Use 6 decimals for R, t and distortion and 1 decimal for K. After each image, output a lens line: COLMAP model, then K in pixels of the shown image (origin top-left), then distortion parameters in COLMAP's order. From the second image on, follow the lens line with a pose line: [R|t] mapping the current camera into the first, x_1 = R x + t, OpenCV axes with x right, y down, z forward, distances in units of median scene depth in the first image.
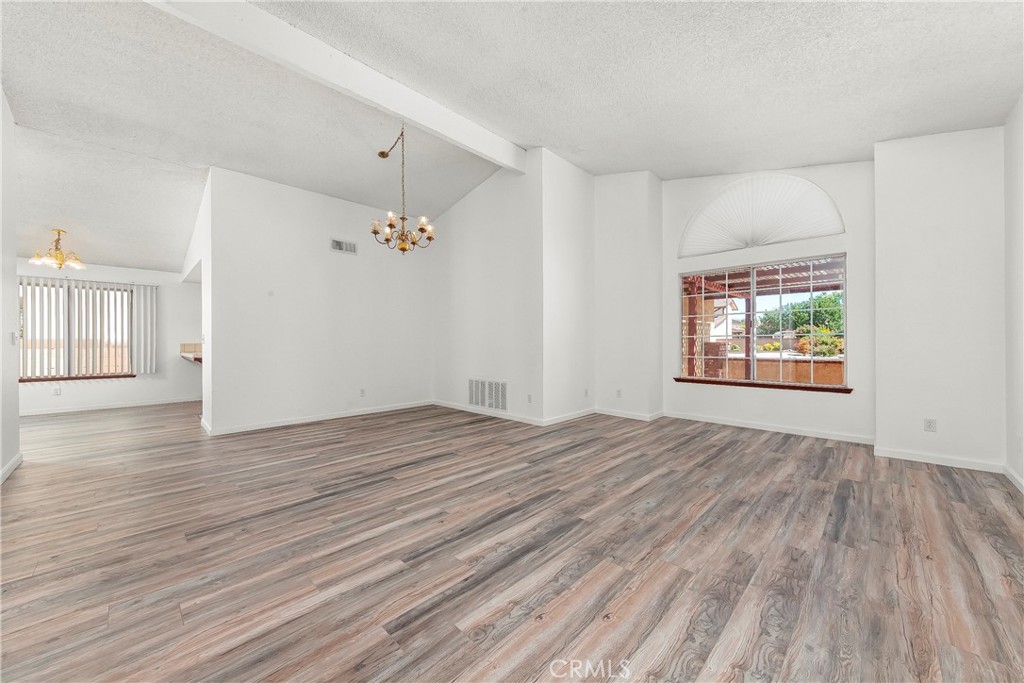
lens RADIAL K [[381.5, 0, 514.5], [0, 381.5, 336.6], [0, 0, 1]] dist [0.005385, -0.000307]
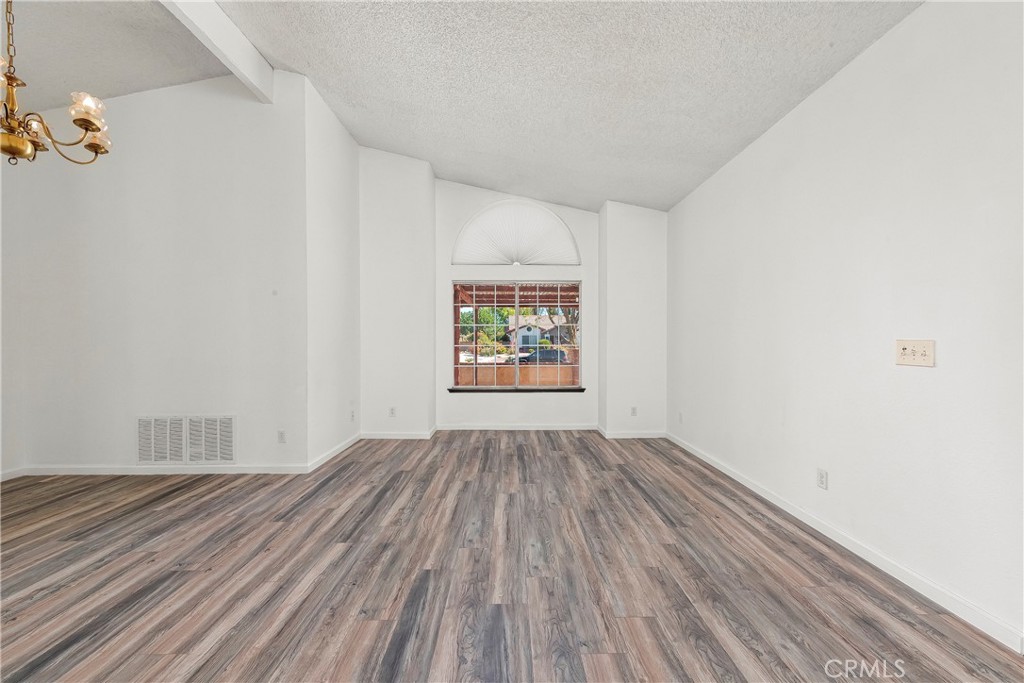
lens RADIAL K [[381.5, 0, 517.2], [0, 381.5, 348.5], [0, 0, 1]] dist [0.005385, -0.000307]
pose [[0.700586, -0.006584, 0.713538, -0.223906], [-0.013416, 0.999659, 0.022397, -0.027492], [-0.713442, -0.025264, 0.700258, 0.316586]]
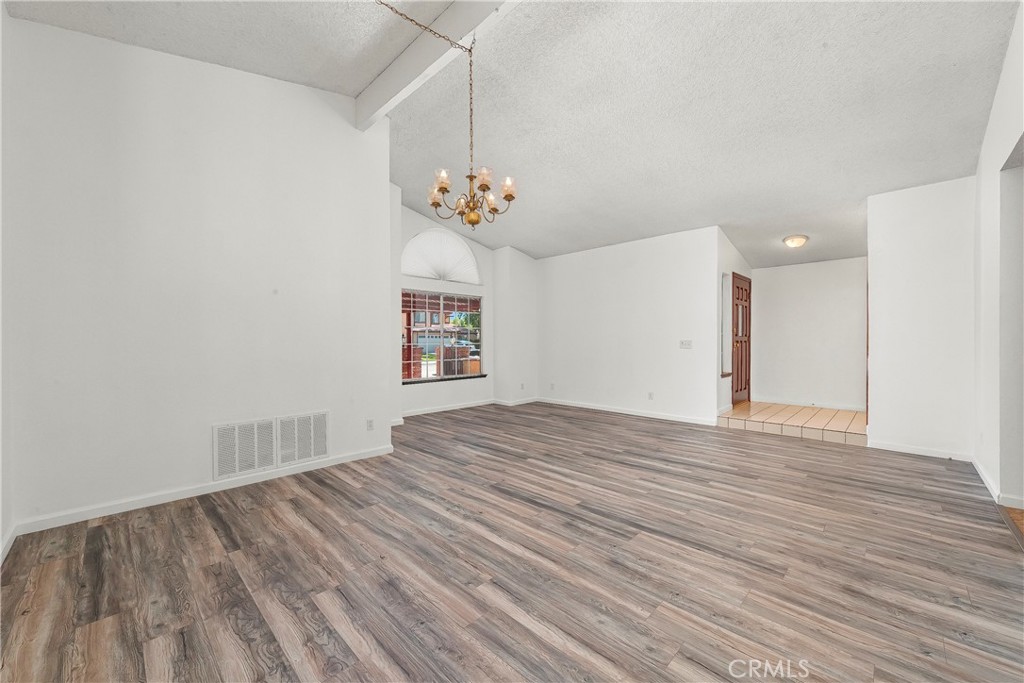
lens RADIAL K [[399.6, 0, 514.9], [0, 399.6, 340.3], [0, 0, 1]] dist [0.003821, 0.000544]
pose [[-0.014320, 0.008411, 0.999862, -1.136404], [-0.009517, 0.999918, -0.008548, -0.008881], [-0.999852, -0.009638, -0.014238, 1.046006]]
